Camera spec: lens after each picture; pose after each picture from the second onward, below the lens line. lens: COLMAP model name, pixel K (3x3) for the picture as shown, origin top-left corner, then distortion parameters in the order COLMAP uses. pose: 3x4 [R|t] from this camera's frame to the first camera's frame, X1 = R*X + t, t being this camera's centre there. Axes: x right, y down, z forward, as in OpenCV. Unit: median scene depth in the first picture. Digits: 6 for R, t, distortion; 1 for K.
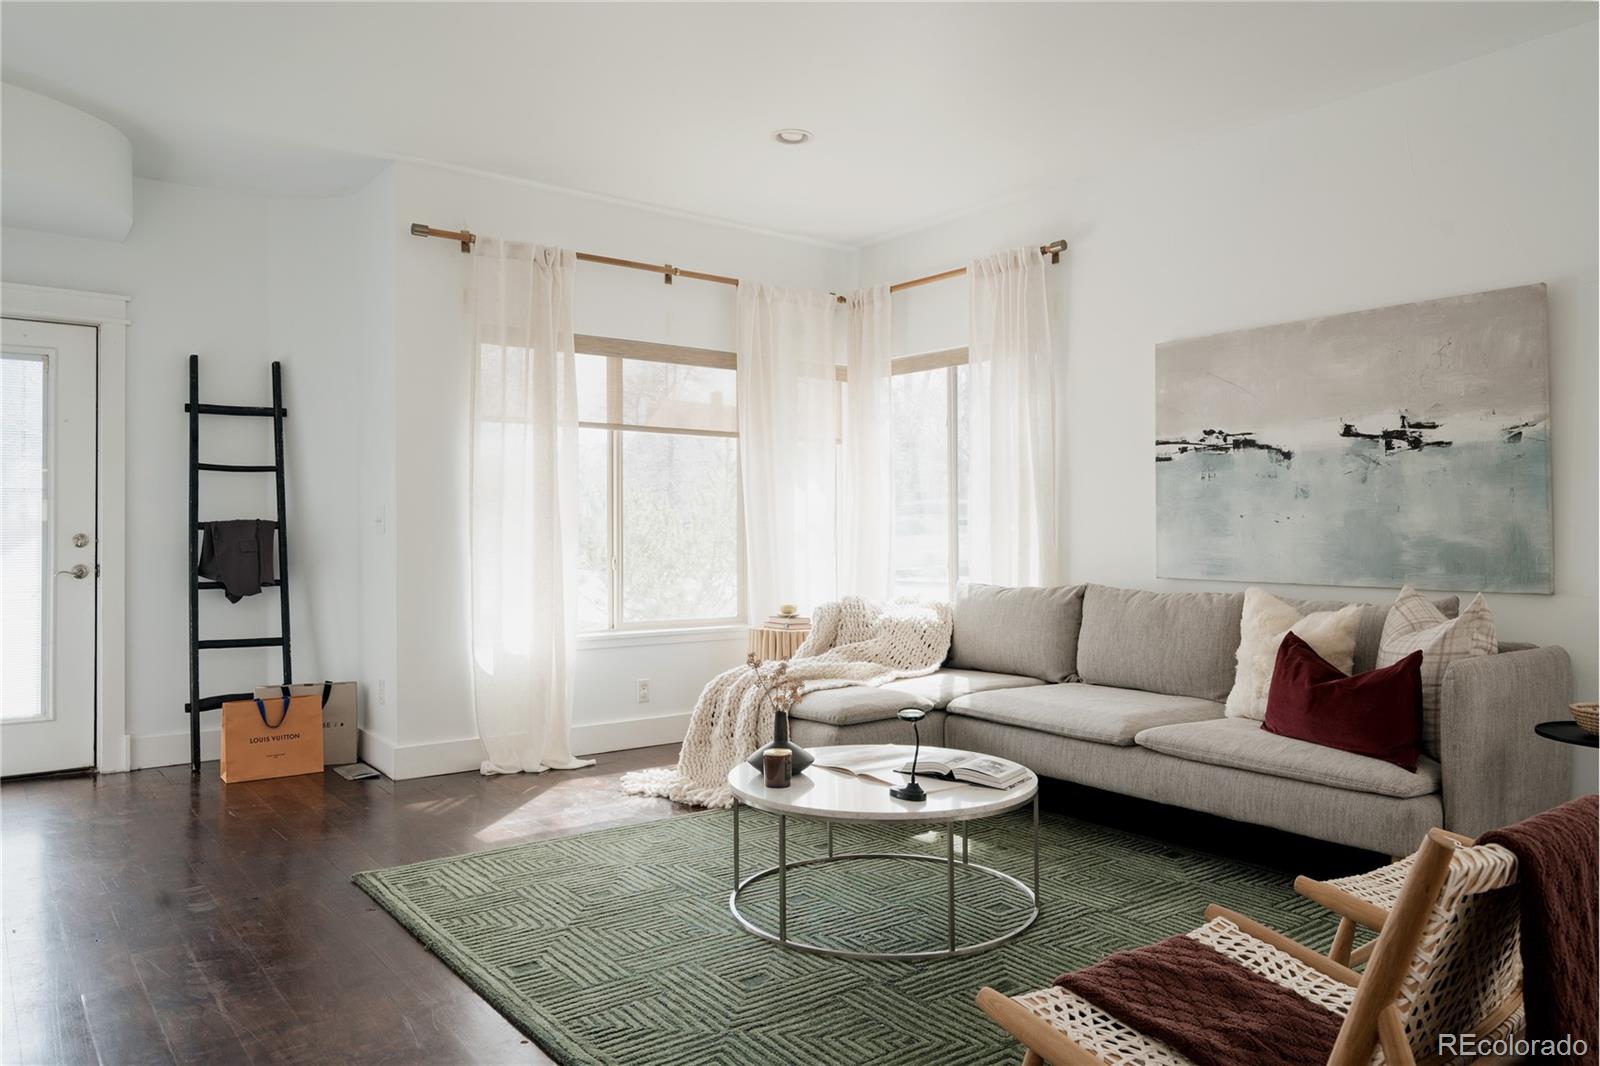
lens RADIAL K [[1111.3, 0, 803.9], [0, 1111.3, 519.5], [0, 0, 1]] dist [0.000709, 0.001305]
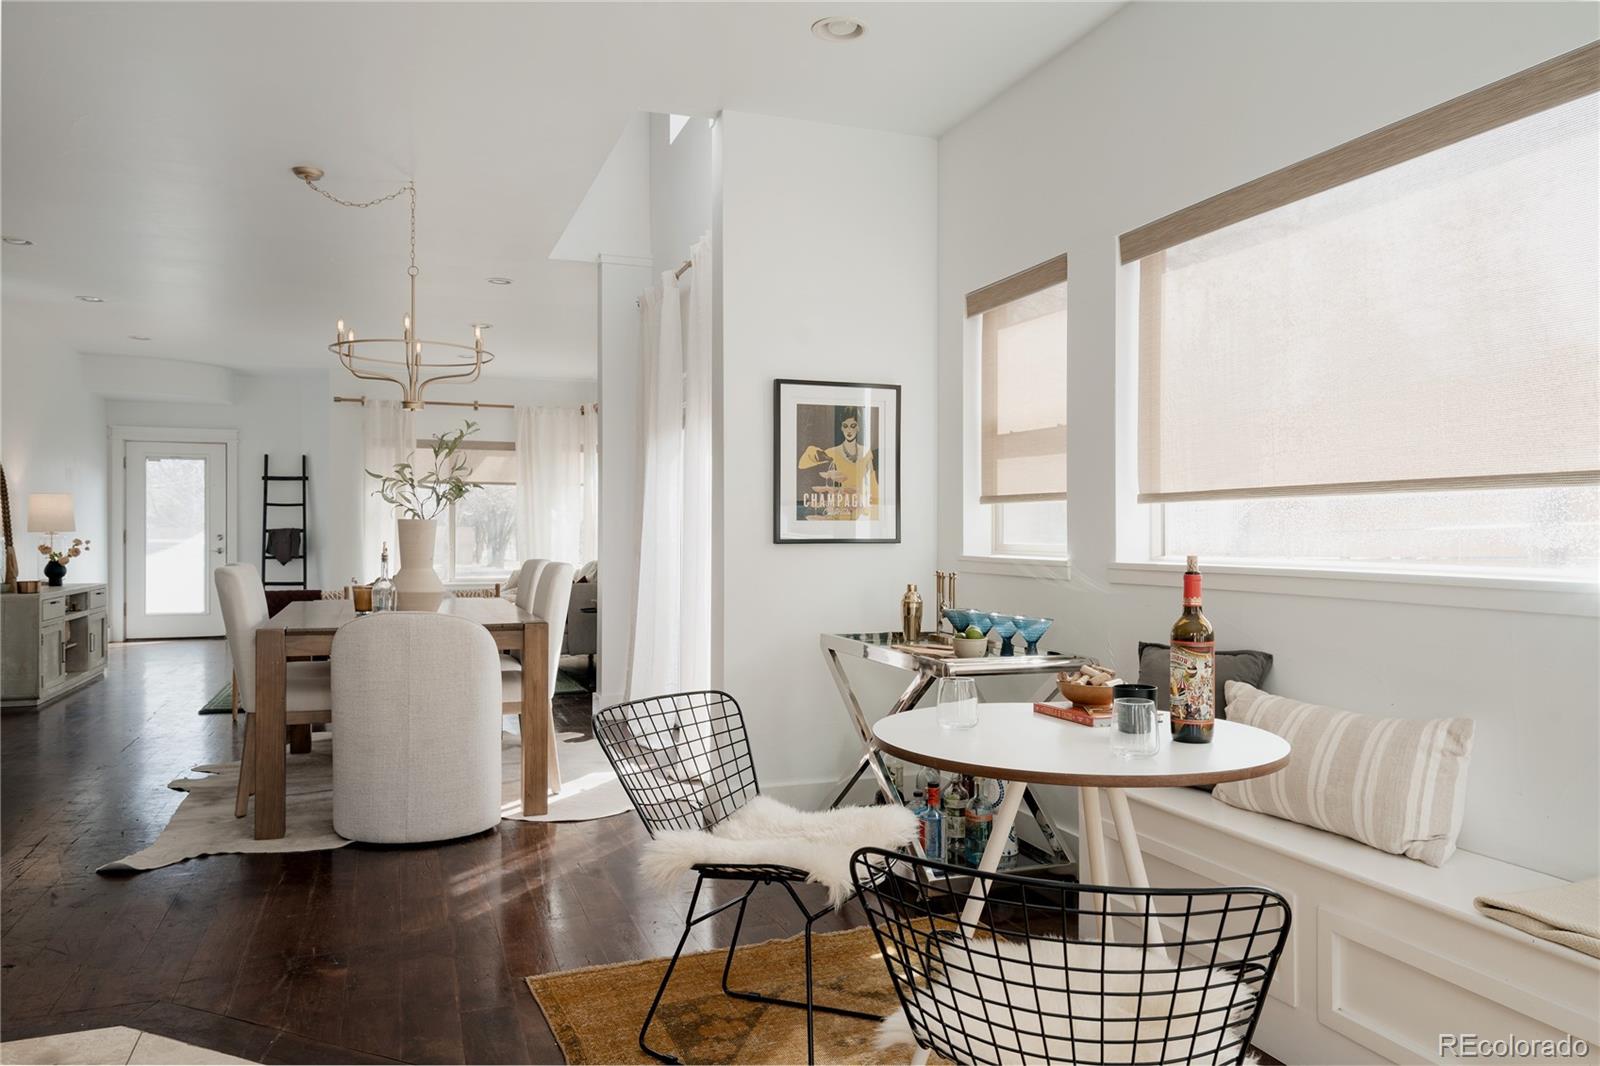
lens RADIAL K [[1130.3, 0, 840.6], [0, 1130.3, 530.6], [0, 0, 1]] dist [0.001179, -0.001607]
pose [[0.960334, 0.001236, -0.278848, 1.222544], [0.000736, 0.999975, 0.006967, -0.009812], [0.278850, -0.006896, 0.960310, -0.880307]]
